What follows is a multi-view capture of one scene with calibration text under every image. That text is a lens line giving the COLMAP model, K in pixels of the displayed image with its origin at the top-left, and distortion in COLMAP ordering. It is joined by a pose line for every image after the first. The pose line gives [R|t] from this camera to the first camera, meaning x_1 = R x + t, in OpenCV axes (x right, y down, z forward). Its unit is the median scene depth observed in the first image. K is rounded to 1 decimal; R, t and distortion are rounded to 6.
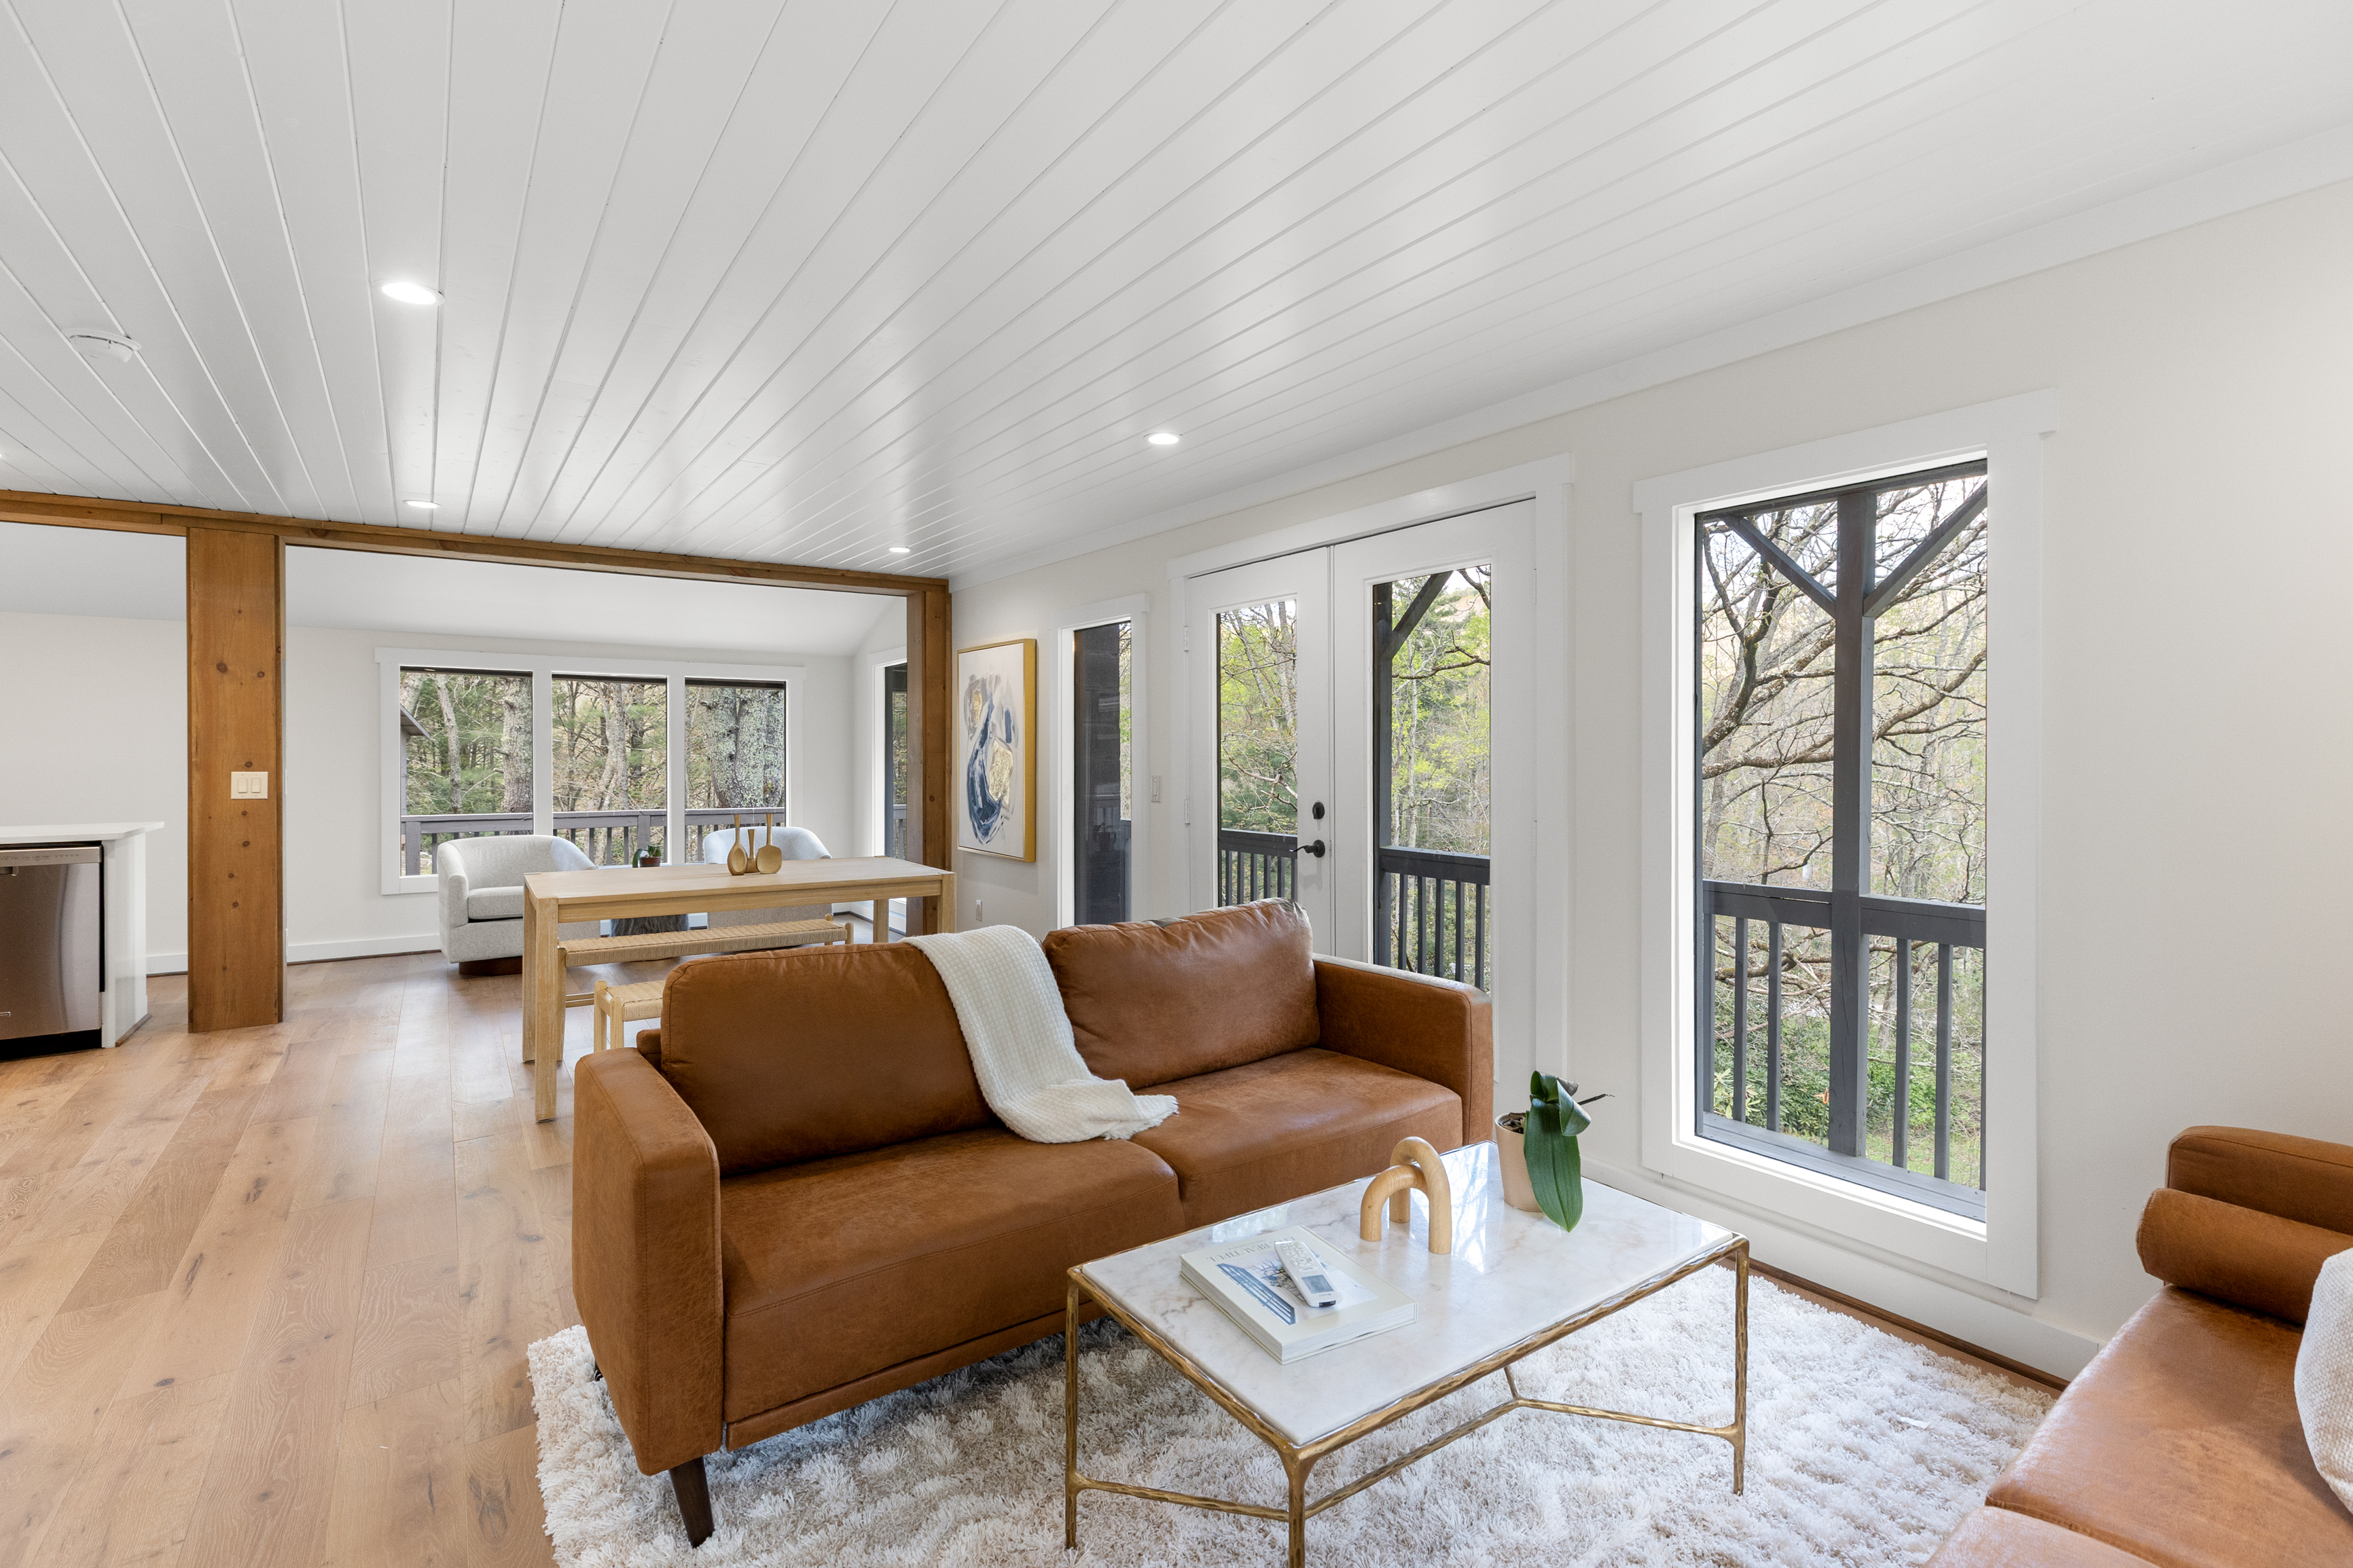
lens RADIAL K [[1067.5, 0, 1180.0], [0, 1067.5, 756.7], [0, 0, 1]] dist [0.004807, 0.000018]
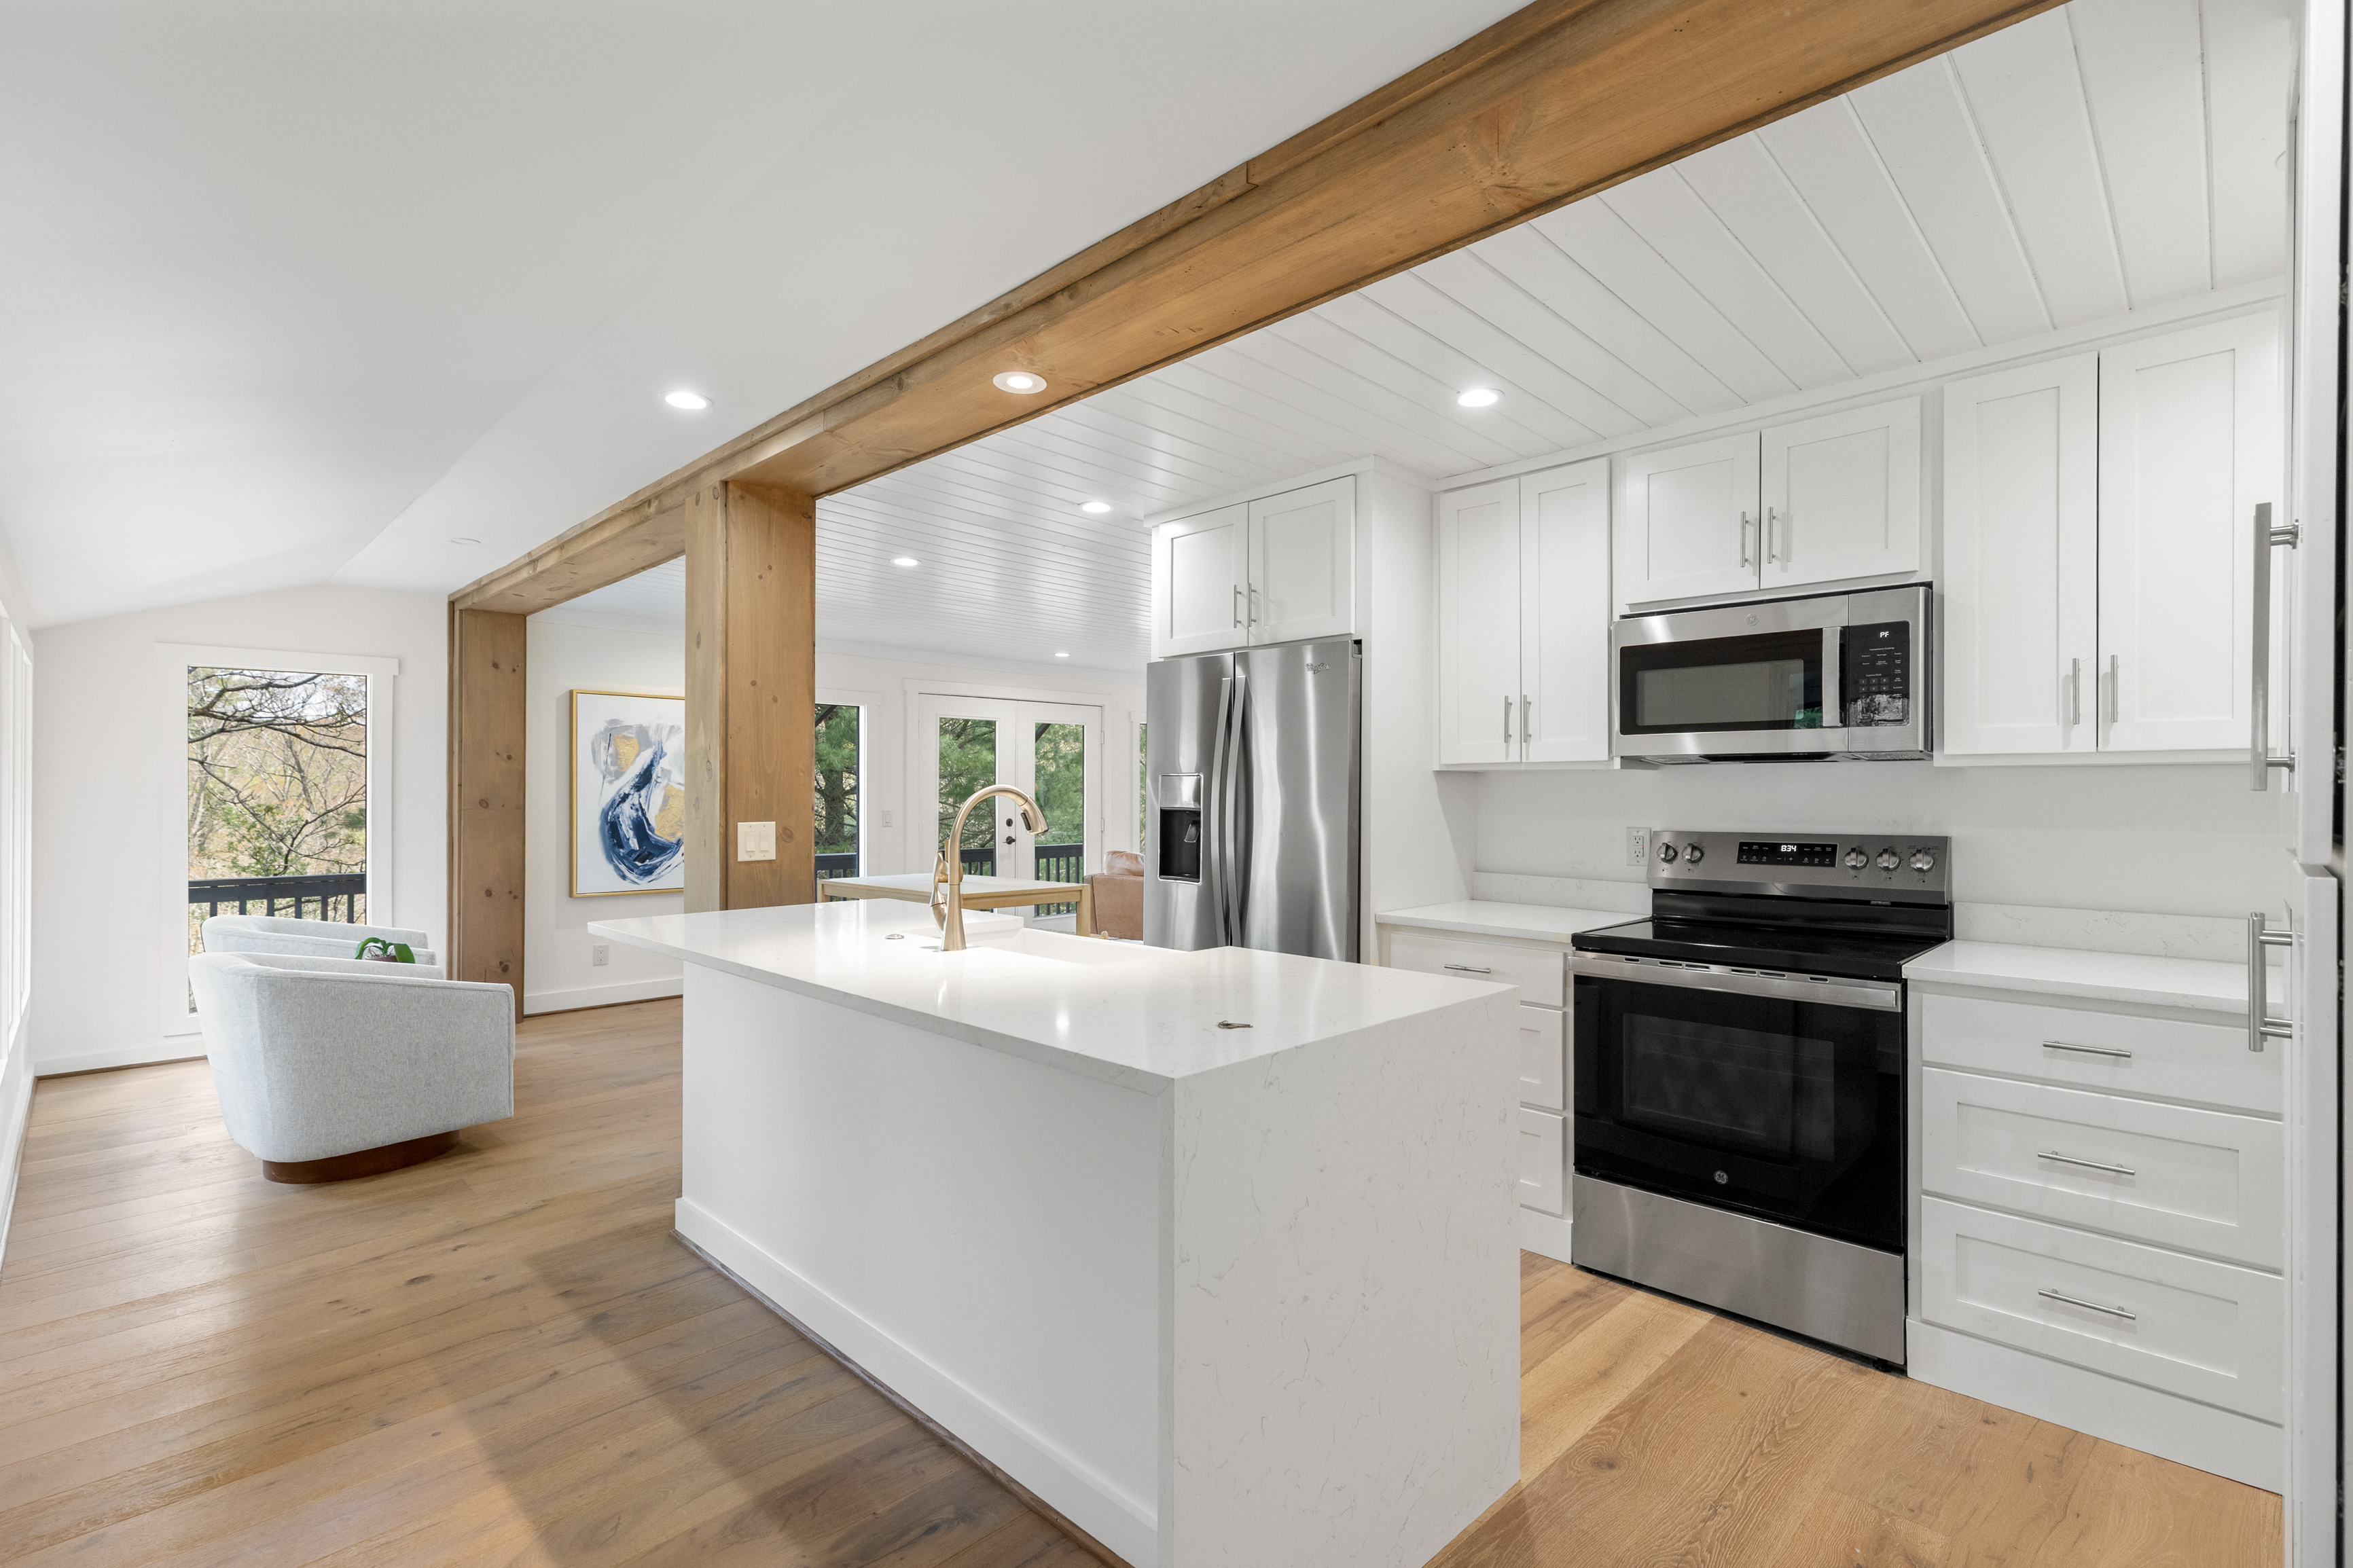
lens RADIAL K [[1088.6, 0, 1176.5], [0, 1088.6, 784.0], [0, 0, 1]] dist [-0.002829, -0.000881]
pose [[-0.179803, 0.008115, 0.983669, -1.637079], [0.004227, 0.999963, -0.007477, -0.006840], [-0.983693, 0.002813, -0.179831, 0.837821]]
